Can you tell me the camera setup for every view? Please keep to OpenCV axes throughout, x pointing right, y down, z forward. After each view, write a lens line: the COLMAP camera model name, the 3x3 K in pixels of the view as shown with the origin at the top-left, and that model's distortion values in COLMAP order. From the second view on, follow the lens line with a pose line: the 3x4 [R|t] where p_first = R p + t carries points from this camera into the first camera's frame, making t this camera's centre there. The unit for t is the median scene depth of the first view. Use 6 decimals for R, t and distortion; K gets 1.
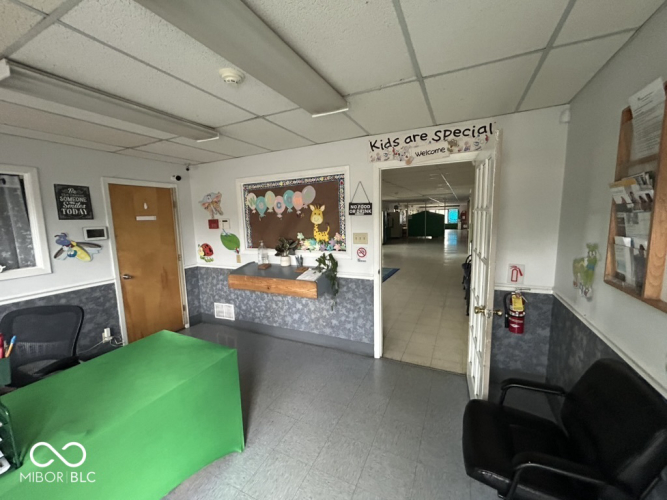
lens RADIAL K [[268.6, 0, 331.6], [0, 268.6, 250.3], [0, 0, 1]] dist [-0.000191, 0.000276]
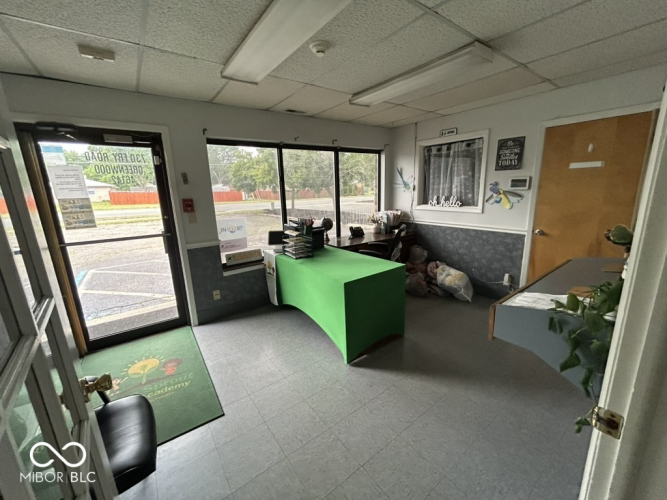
lens RADIAL K [[268.6, 0, 331.4], [0, 268.6, 247.8], [0, 0, 1]] dist [-0.000191, 0.000276]
pose [[-0.462354, 0.237154, -0.854392, 0.413169], [-0.066246, 0.951637, 0.299996, -0.090969], [0.884217, 0.195305, -0.424283, 0.871128]]
